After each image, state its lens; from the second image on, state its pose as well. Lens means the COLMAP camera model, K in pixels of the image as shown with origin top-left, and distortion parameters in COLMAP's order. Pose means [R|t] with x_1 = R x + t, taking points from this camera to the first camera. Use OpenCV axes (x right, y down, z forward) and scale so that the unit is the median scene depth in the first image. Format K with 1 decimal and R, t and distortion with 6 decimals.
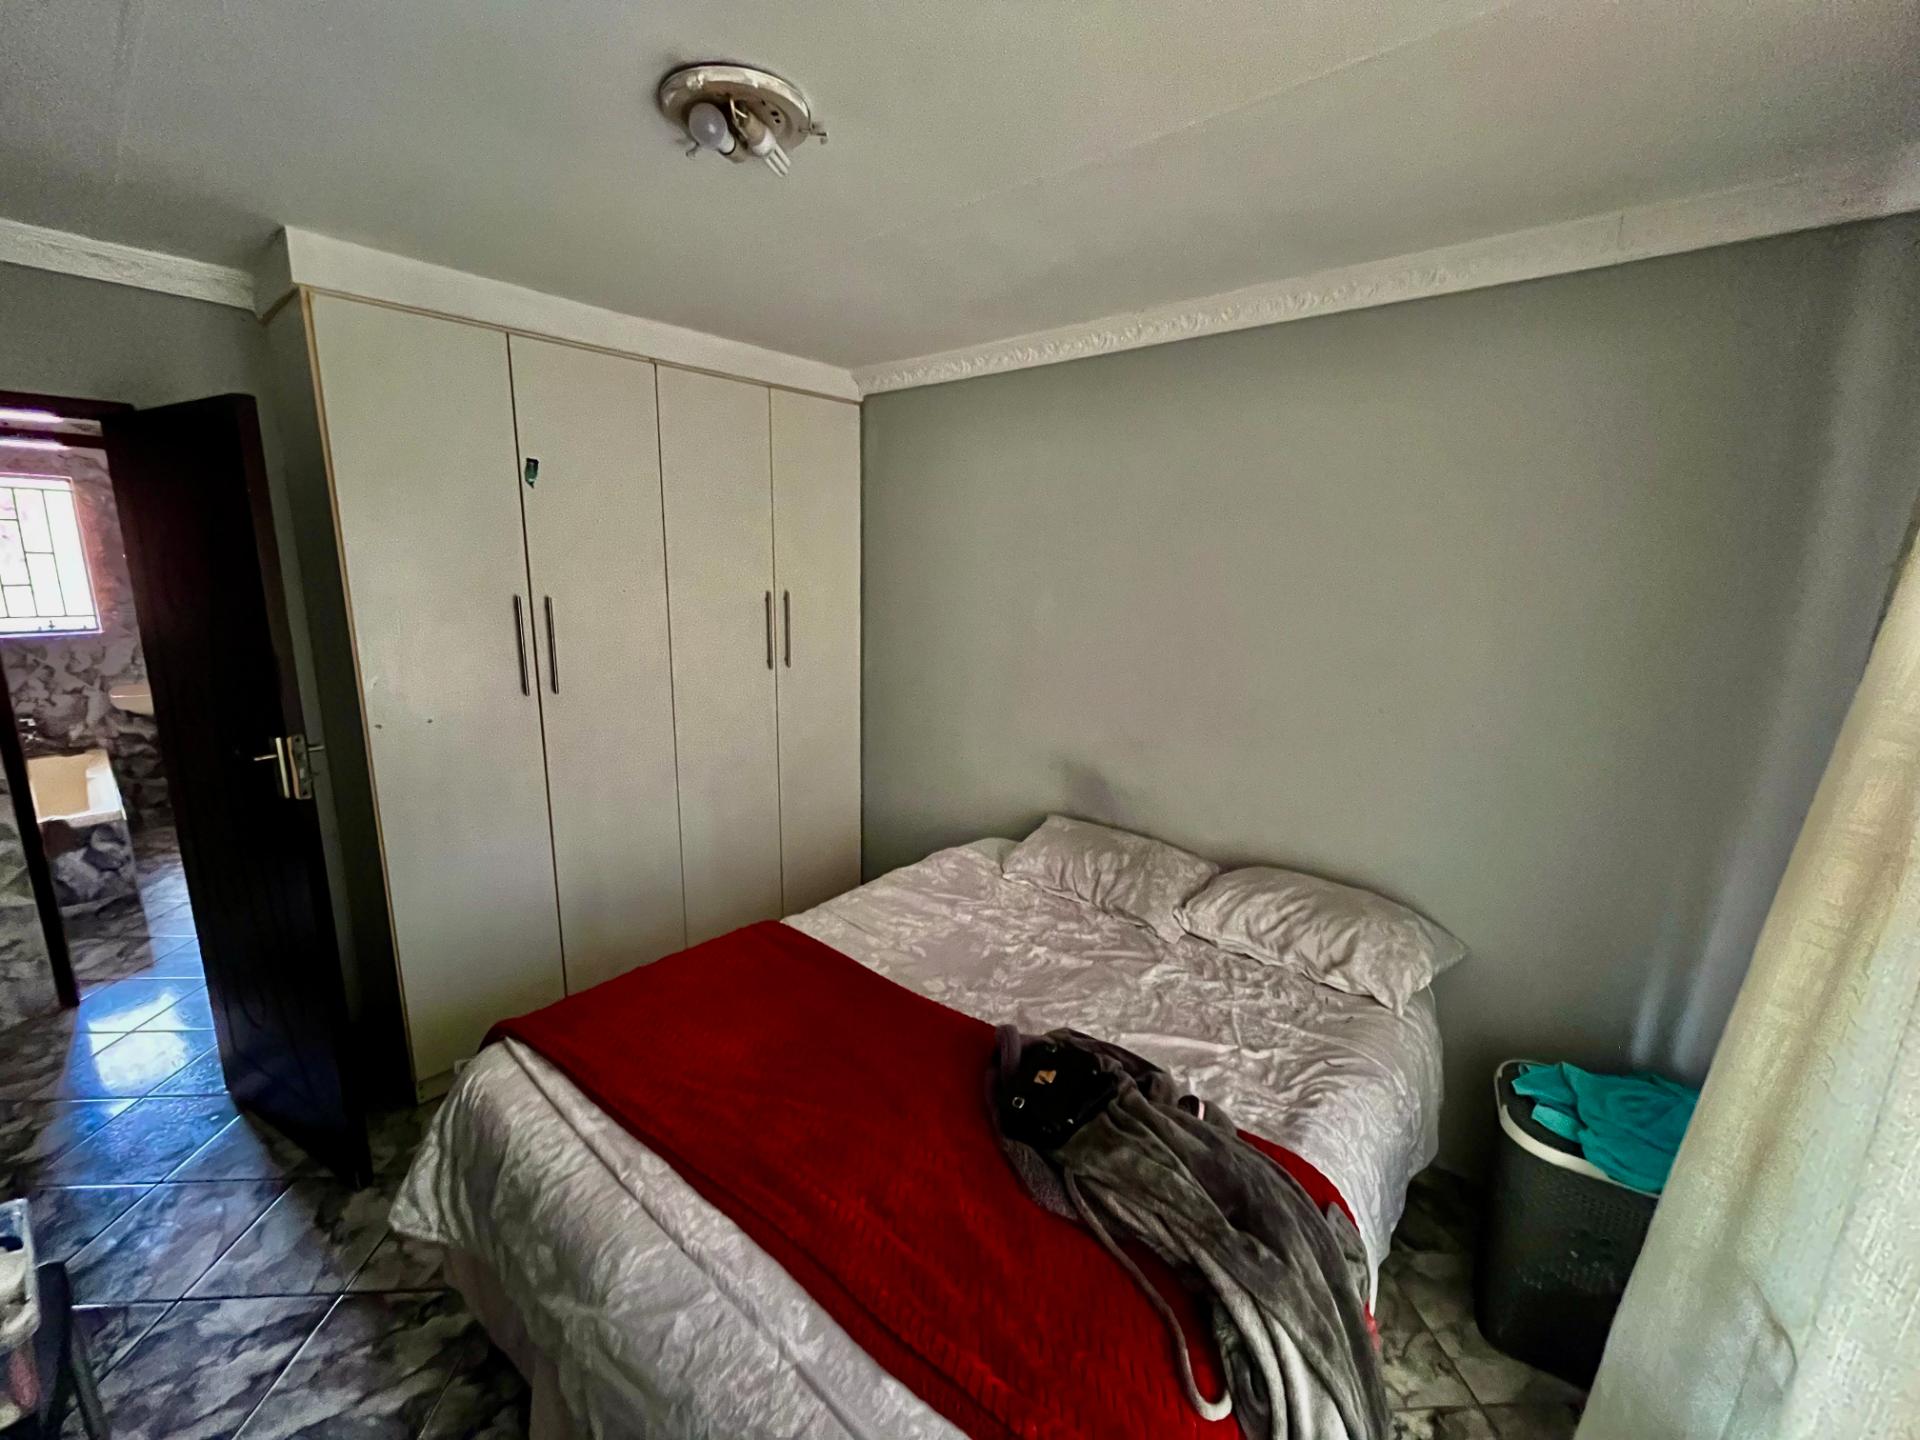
lens RADIAL K [[775.9, 0, 956.6], [0, 775.9, 724.2], [0, 0, 1]] dist [-0.004736, 0.000399]
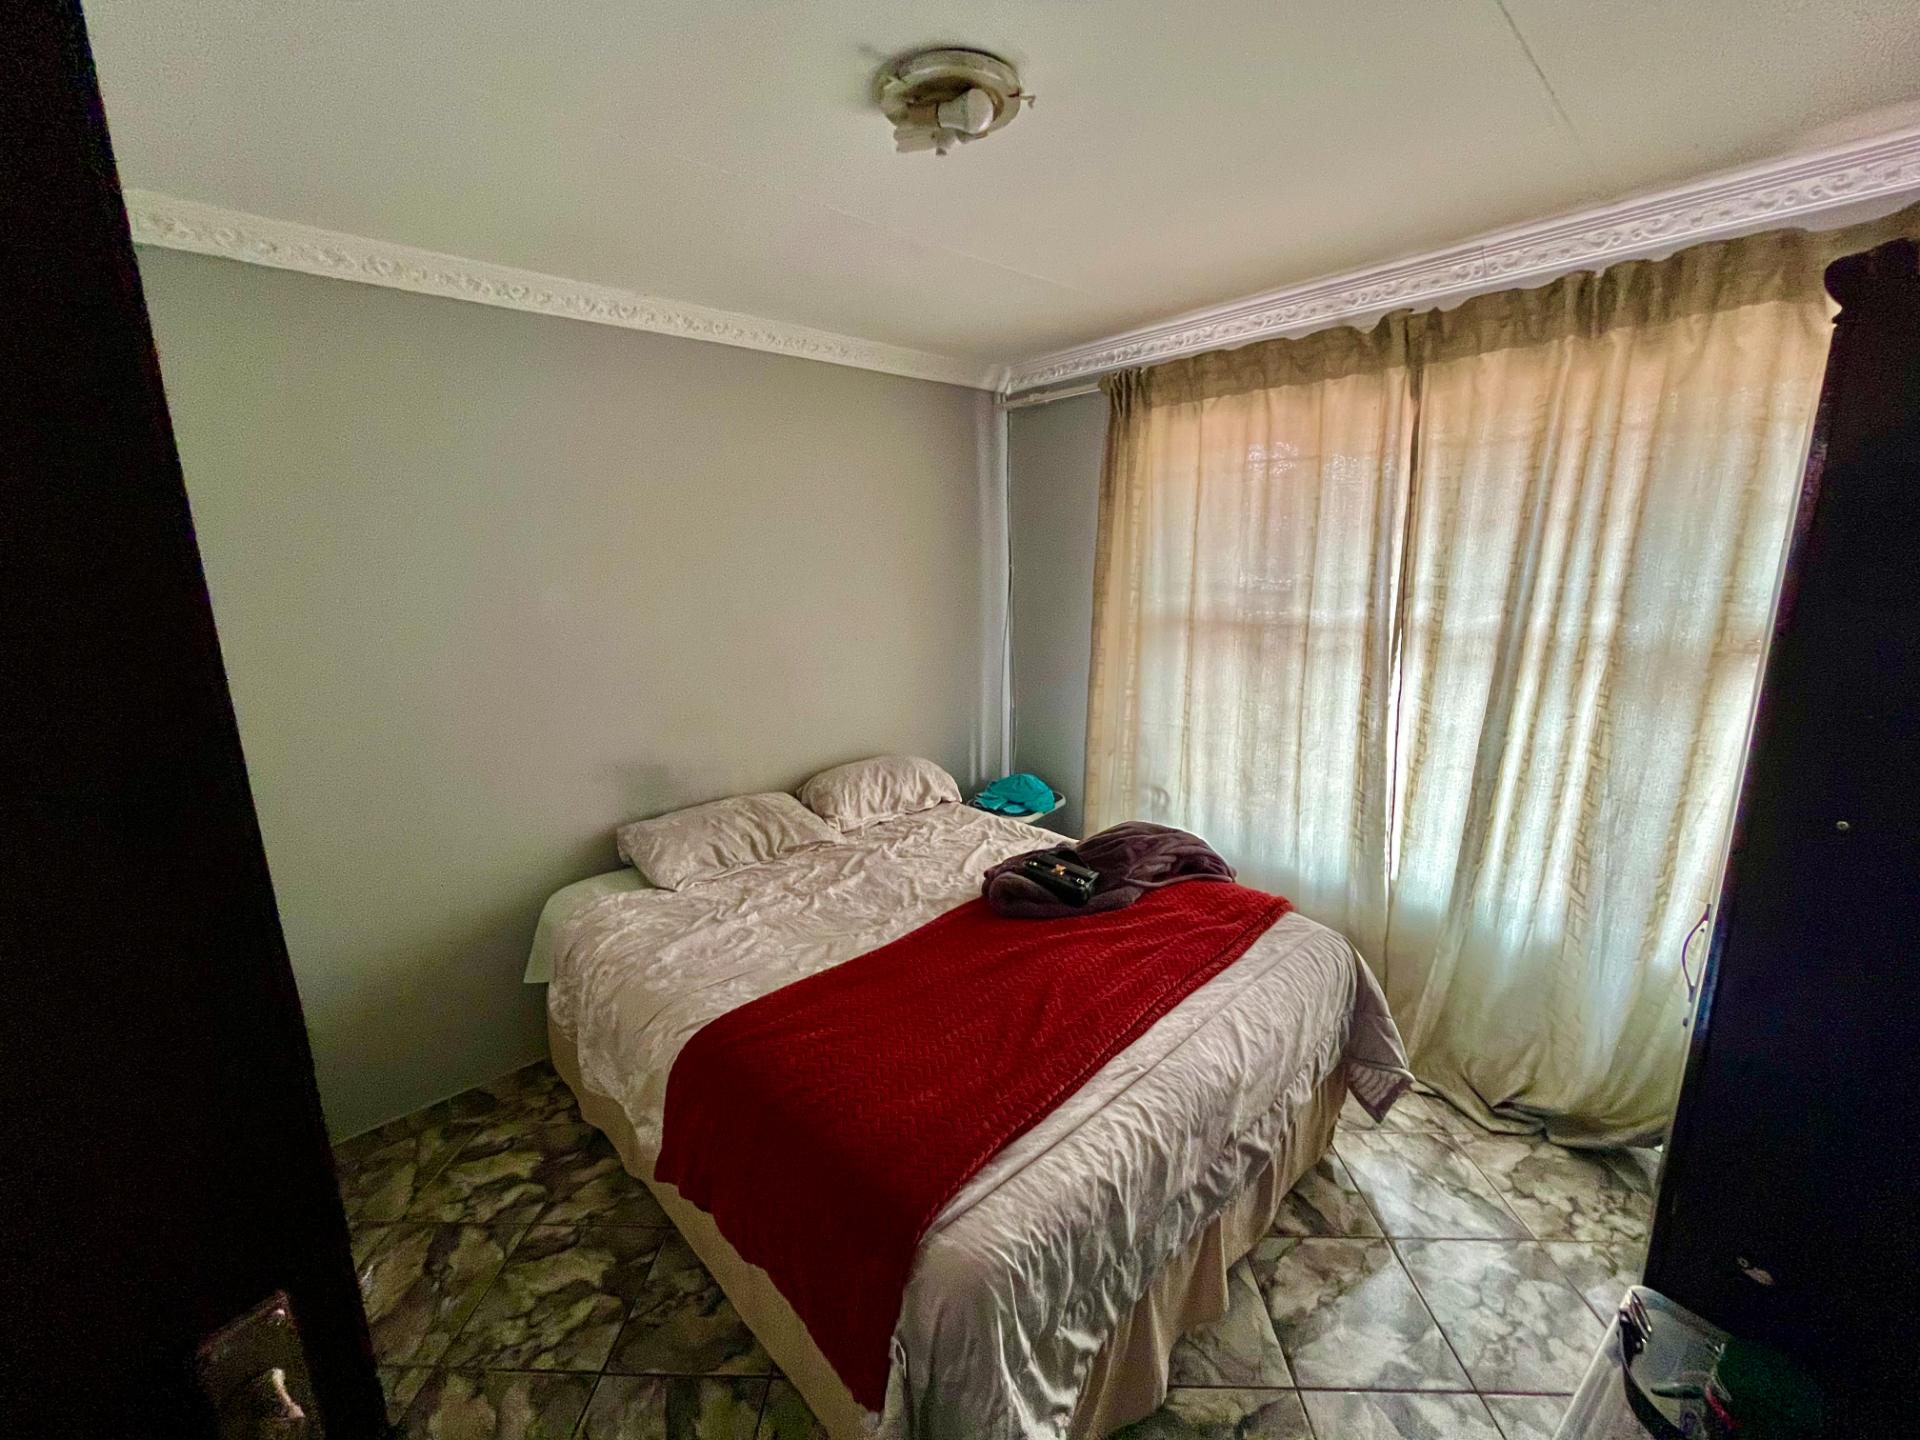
lens RADIAL K [[775.9, 0, 959.9], [0, 775.9, 720.3], [0, 0, 1]] dist [-0.004736, 0.000399]
pose [[0.083804, -0.228450, 0.969942, -0.982289], [0.225165, 0.952533, 0.204895, -0.138783], [-0.970710, 0.201226, 0.131265, 0.683890]]
